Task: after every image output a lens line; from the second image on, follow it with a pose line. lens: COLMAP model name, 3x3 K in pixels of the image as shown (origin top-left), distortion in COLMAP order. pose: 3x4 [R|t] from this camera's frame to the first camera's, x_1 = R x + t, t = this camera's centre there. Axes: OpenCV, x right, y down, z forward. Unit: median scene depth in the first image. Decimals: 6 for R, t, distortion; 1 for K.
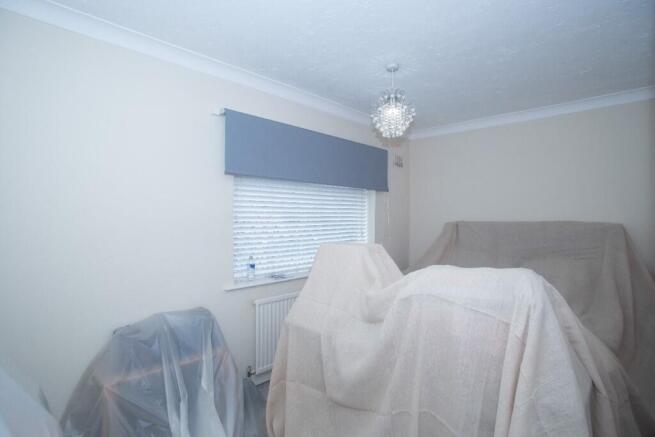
lens RADIAL K [[320.0, 0, 319.1], [0, 320.0, 217.7], [0, 0, 1]] dist [-0.063001, 0.043918]
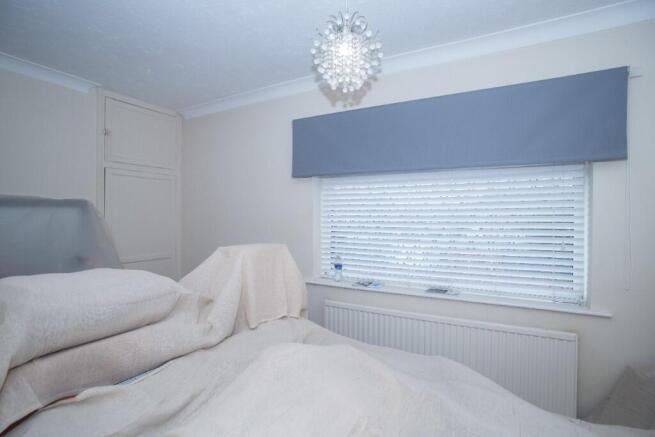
lens RADIAL K [[320.0, 0, 319.1], [0, 320.0, 217.7], [0, 0, 1]] dist [-0.063001, 0.043918]
pose [[0.332057, 0.002422, -0.943256, 0.672544], [-0.003298, 0.999994, 0.001407, 0.001500], [0.943254, 0.002643, 0.332063, 0.597816]]
